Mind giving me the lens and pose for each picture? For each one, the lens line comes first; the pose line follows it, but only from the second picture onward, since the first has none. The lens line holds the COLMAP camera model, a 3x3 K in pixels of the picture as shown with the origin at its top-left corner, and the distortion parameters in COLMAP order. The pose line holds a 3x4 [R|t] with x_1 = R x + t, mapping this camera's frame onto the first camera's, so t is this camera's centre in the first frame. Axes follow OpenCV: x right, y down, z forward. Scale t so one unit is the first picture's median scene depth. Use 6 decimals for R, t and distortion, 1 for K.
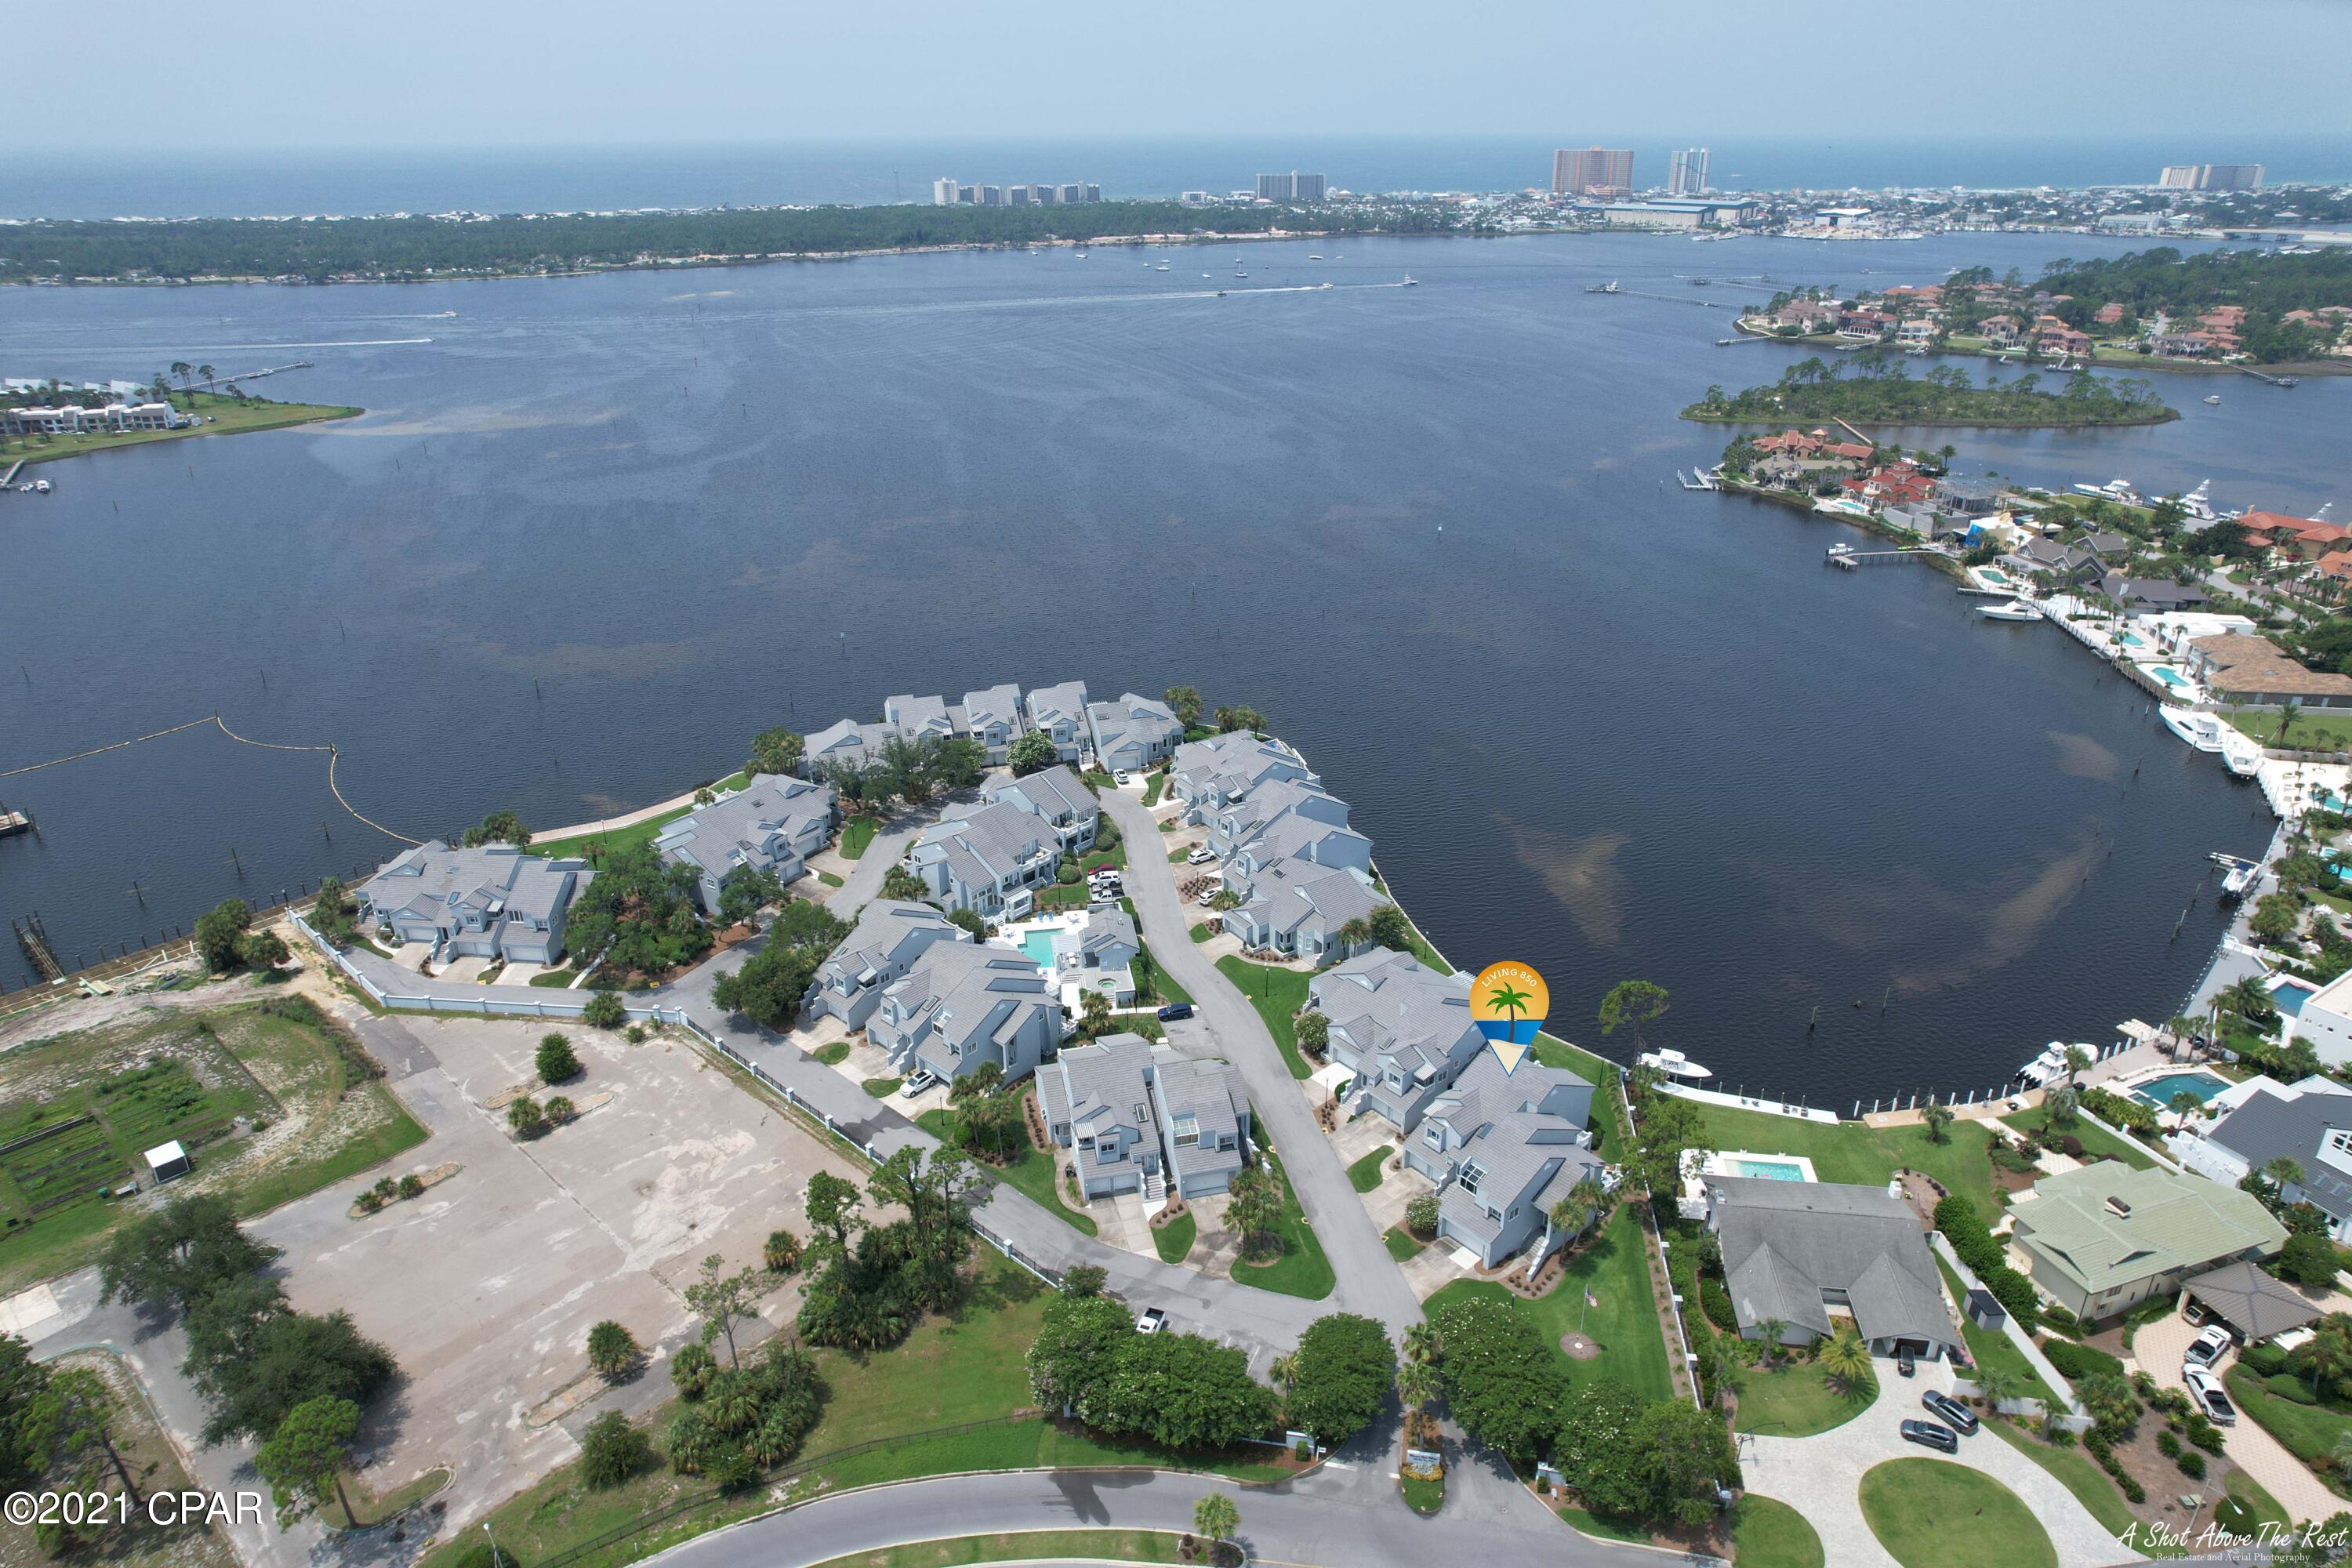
lens RADIAL K [[1501.8, 0, 1171.7], [0, 1501.8, 807.7], [0, 0, 1]] dist [-0.076877, 0.071942]
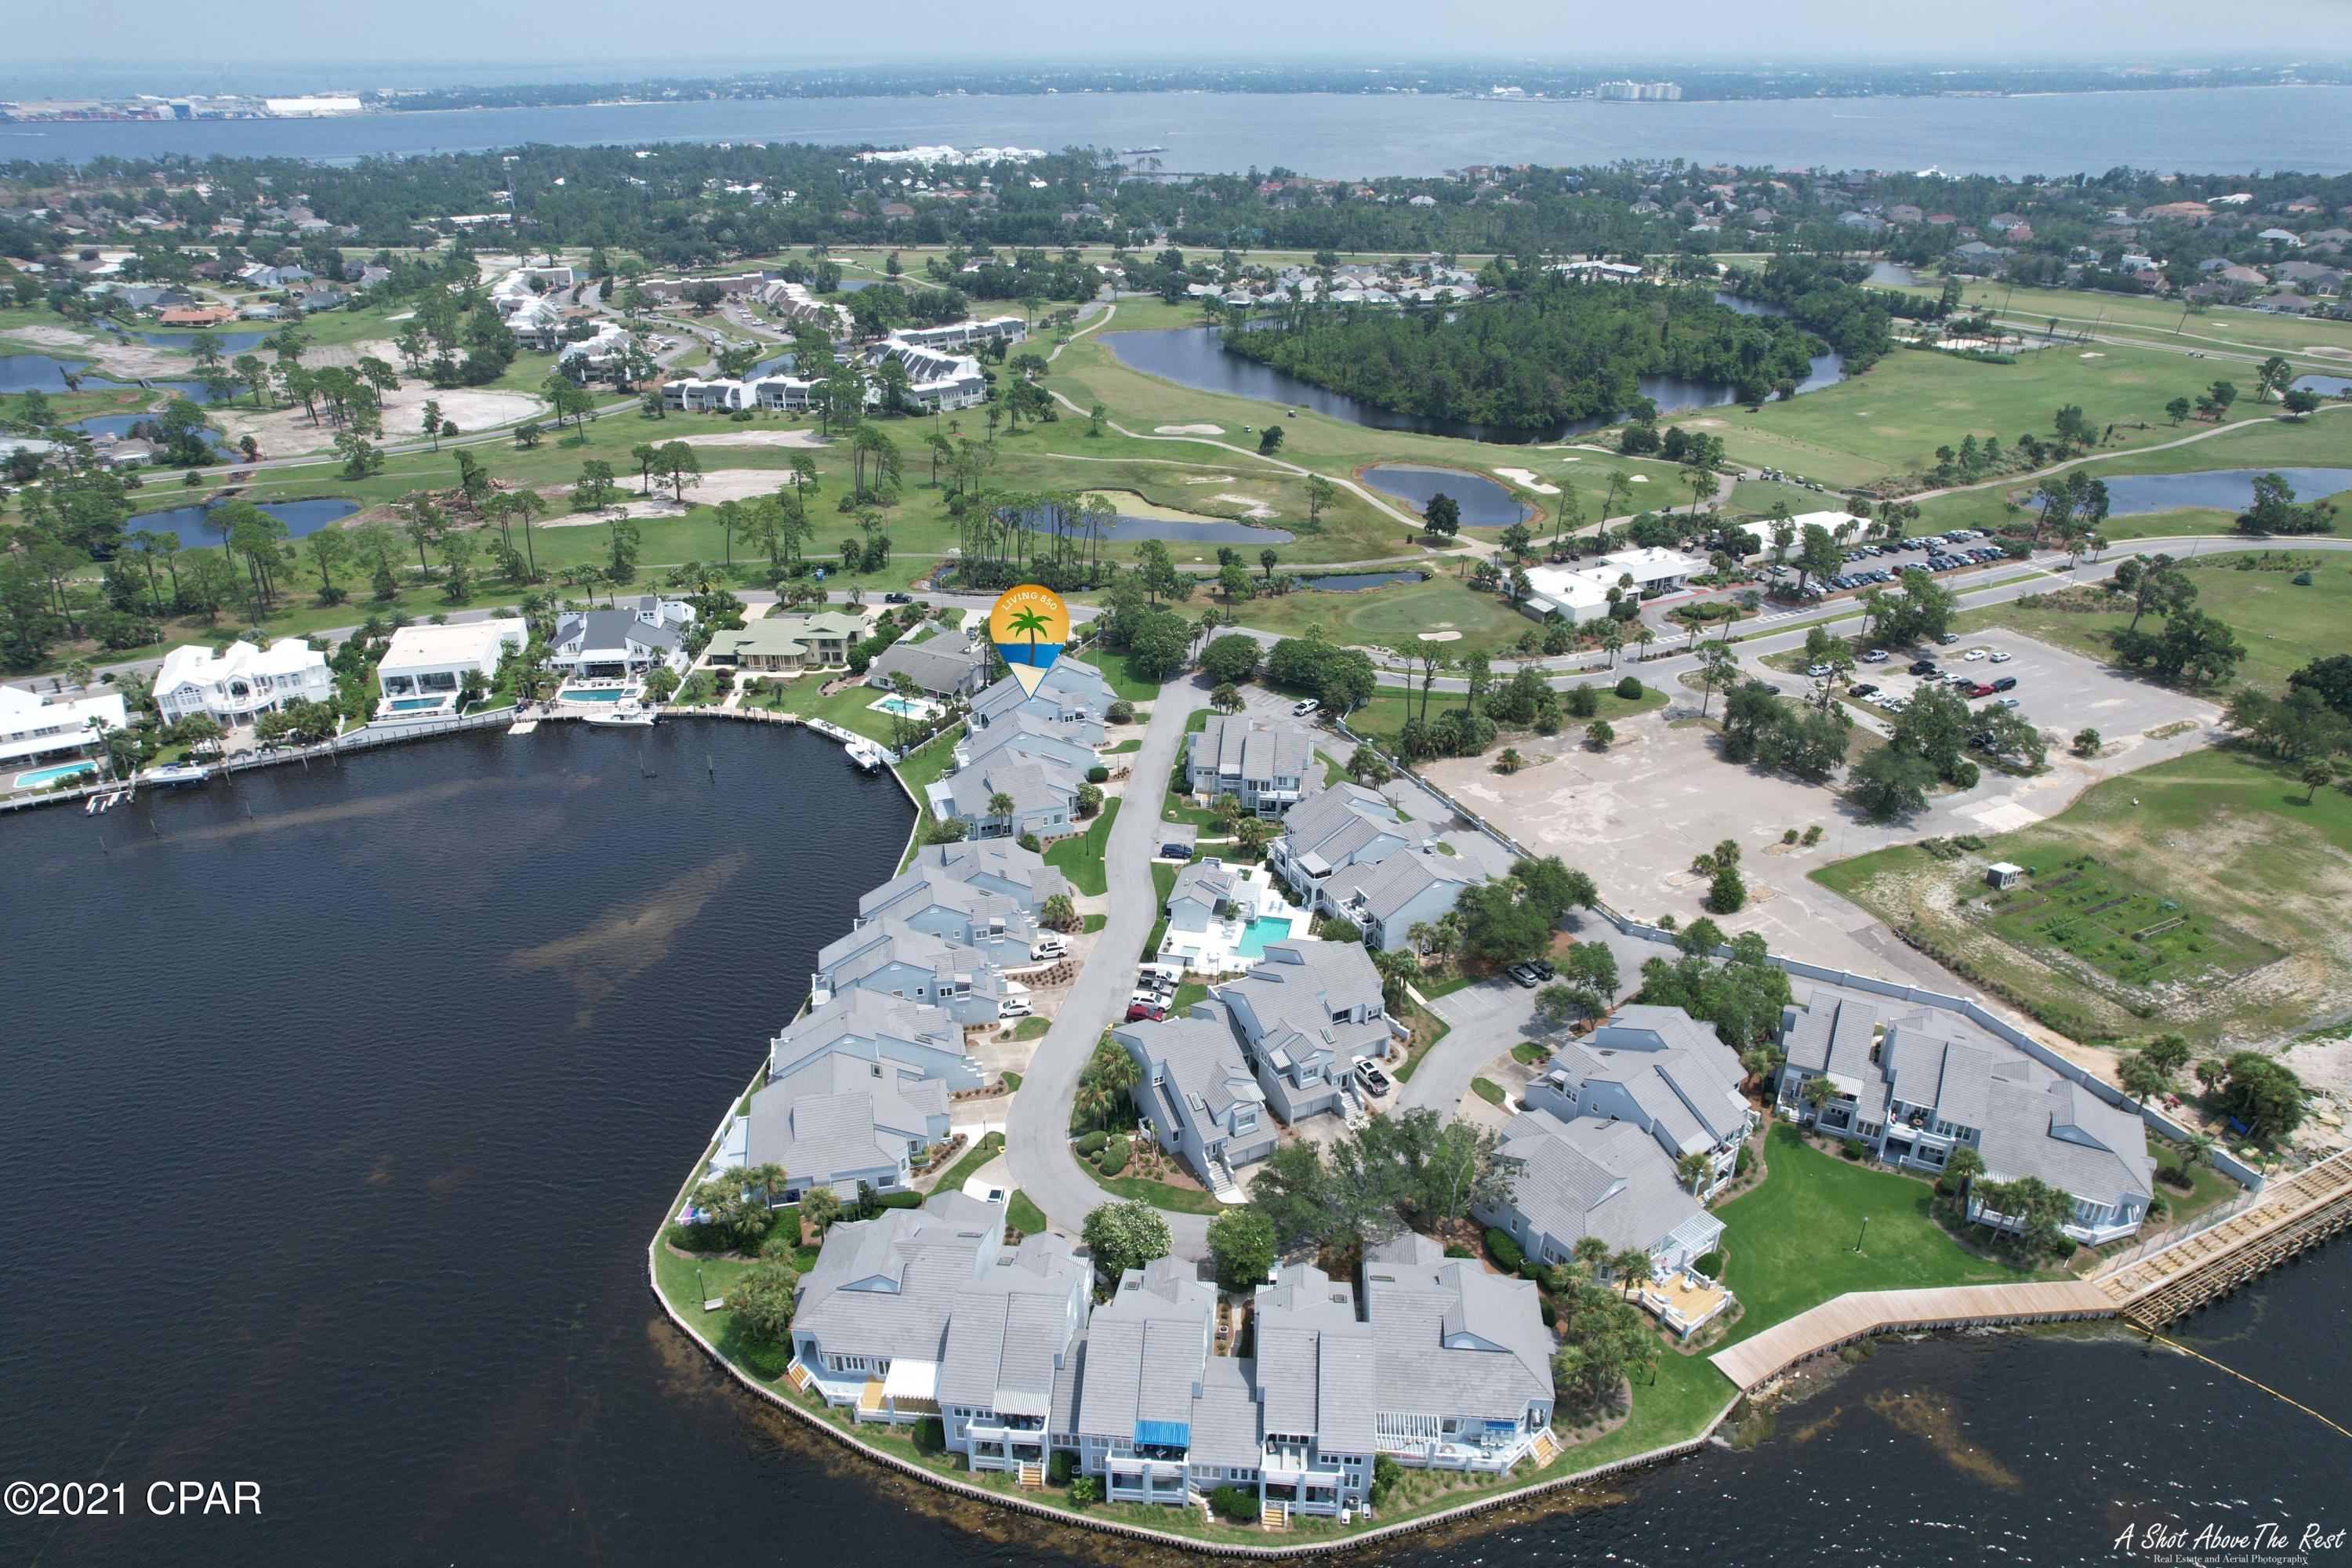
lens RADIAL K [[1501.8, 0, 1170.3], [0, 1501.8, 779.4], [0, 0, 1]] dist [-0.076877, 0.071942]
pose [[-0.930611, -0.155099, 0.331524, -0.322932], [0.161845, 0.638036, 0.752806, -0.674910], [-0.328284, 0.754225, -0.568661, 1.447809]]
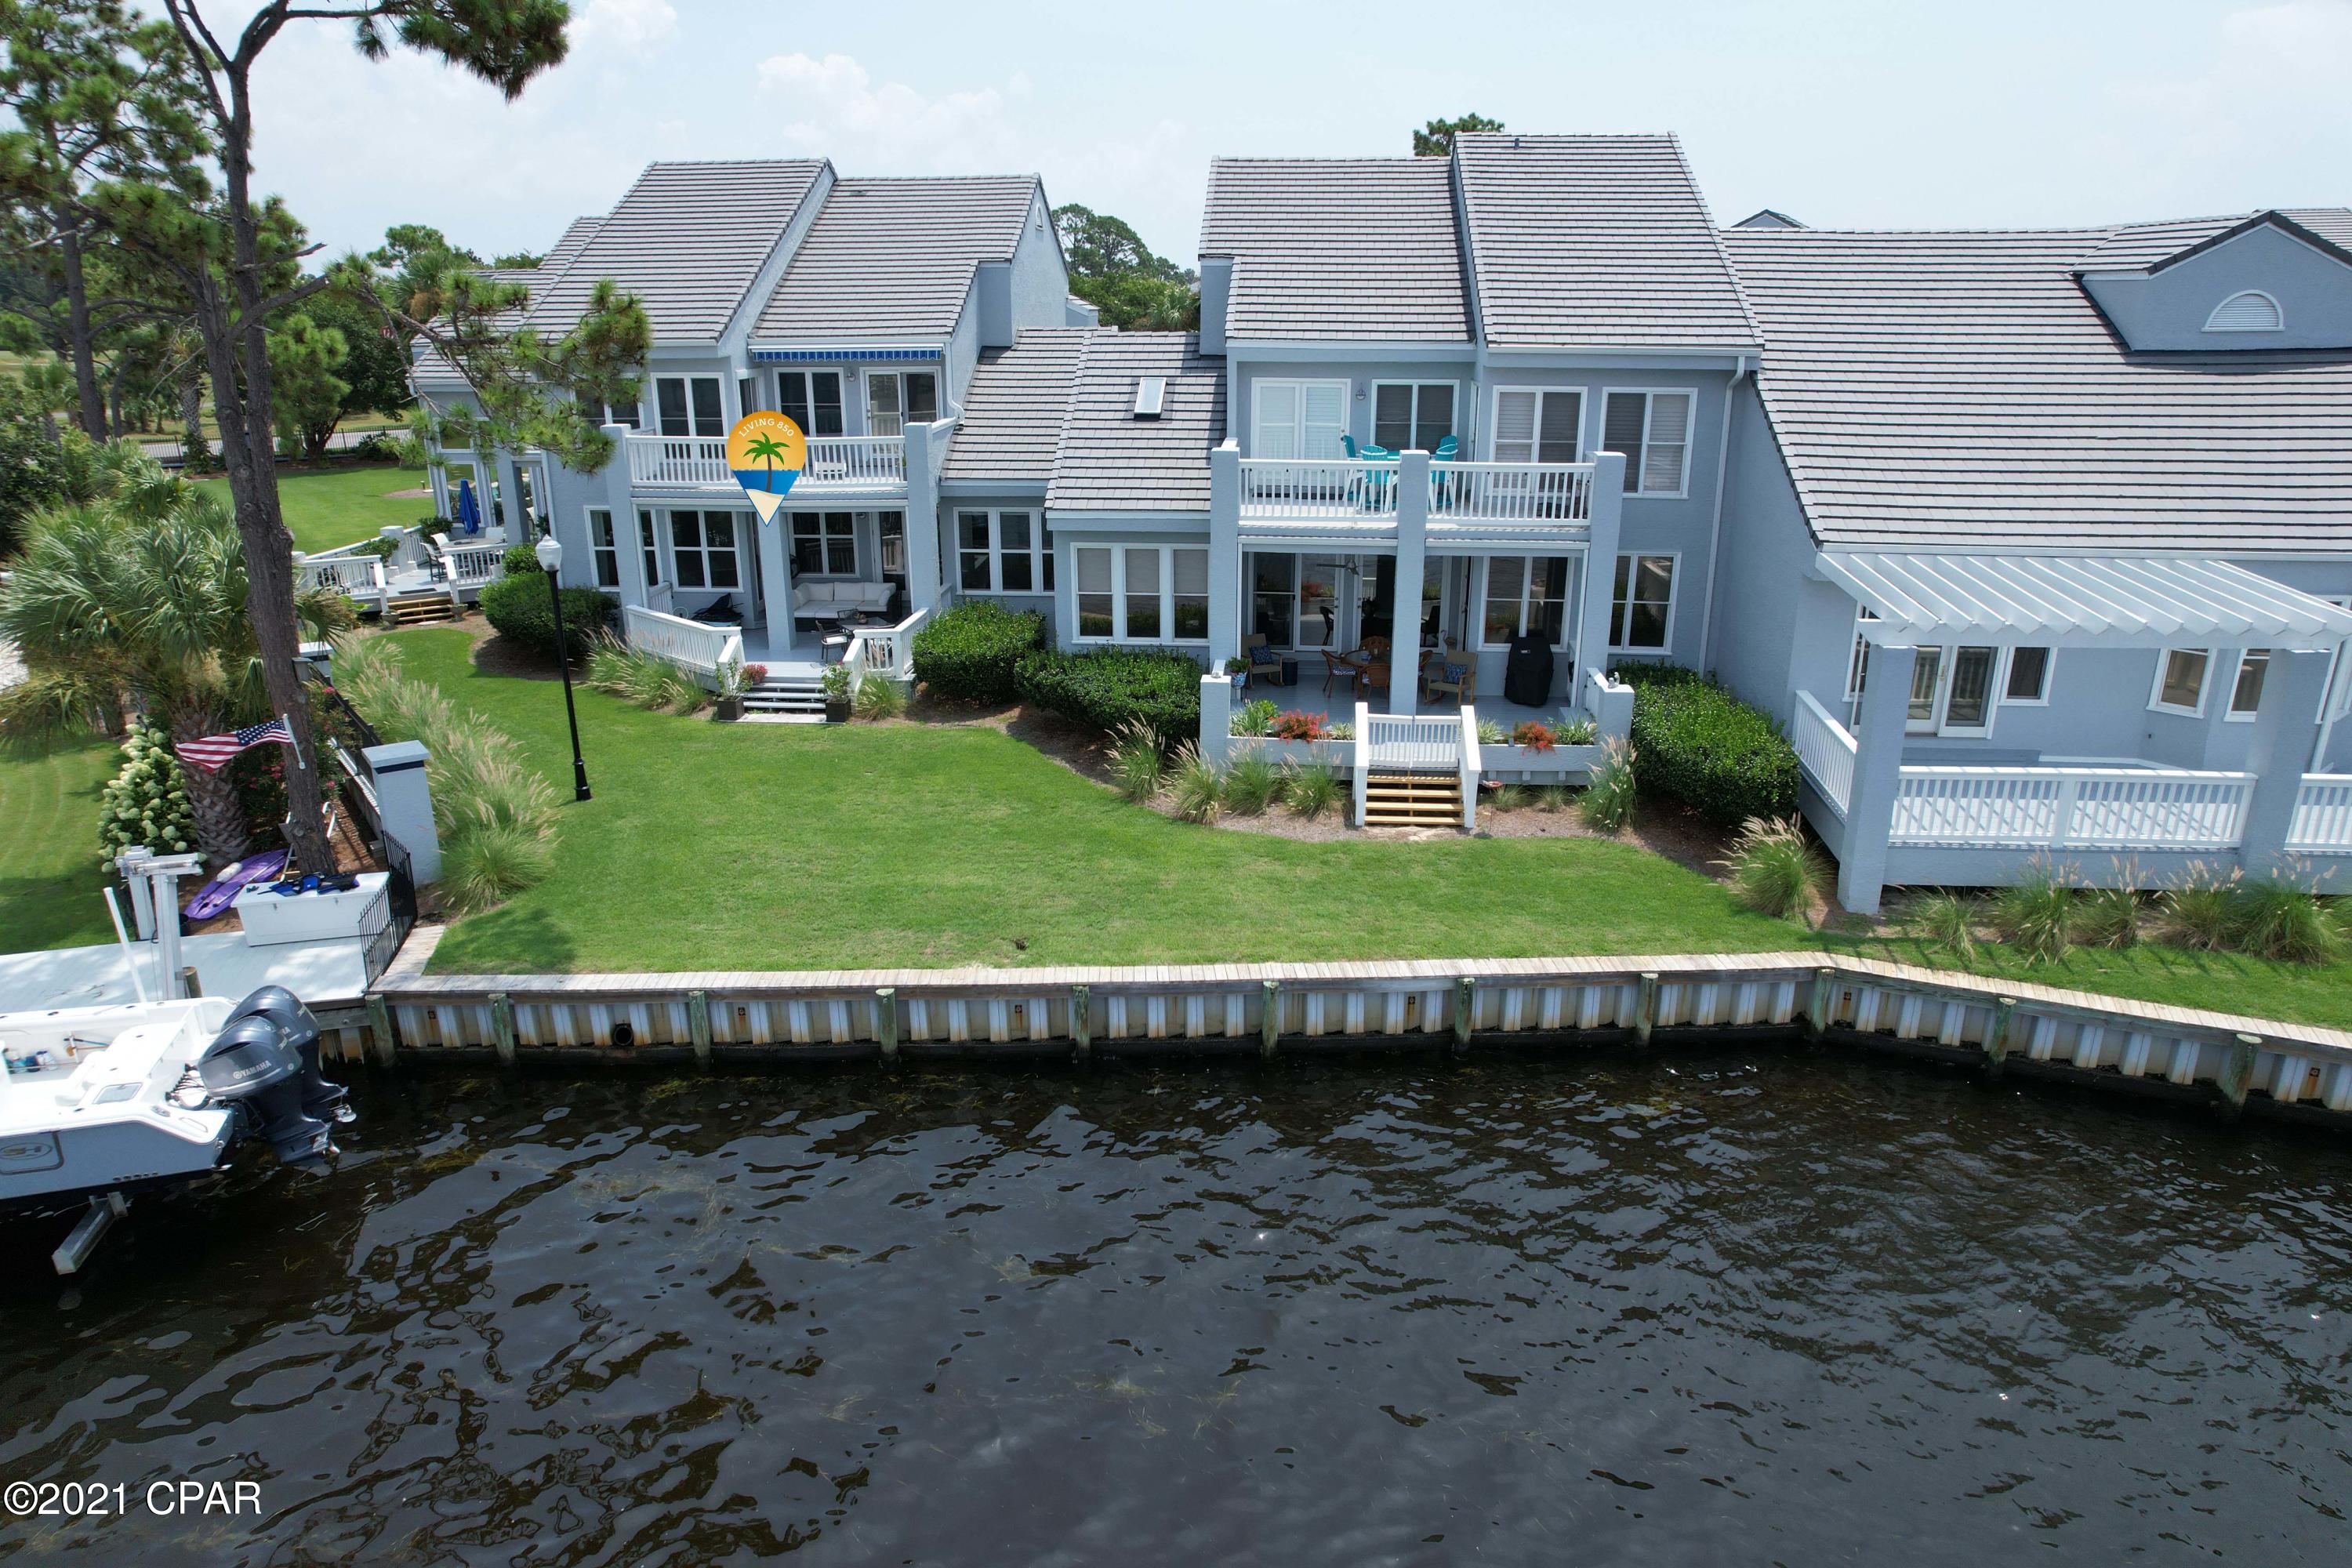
lens RADIAL K [[1501.8, 0, 1174.7], [0, 1501.8, 790.7], [0, 0, 1]] dist [-0.076877, 0.071942]
pose [[-0.703838, 0.236663, -0.669778, 0.283895], [-0.291882, 0.763250, 0.576415, 0.077996], [0.647624, 0.601199, -0.468127, 0.917213]]
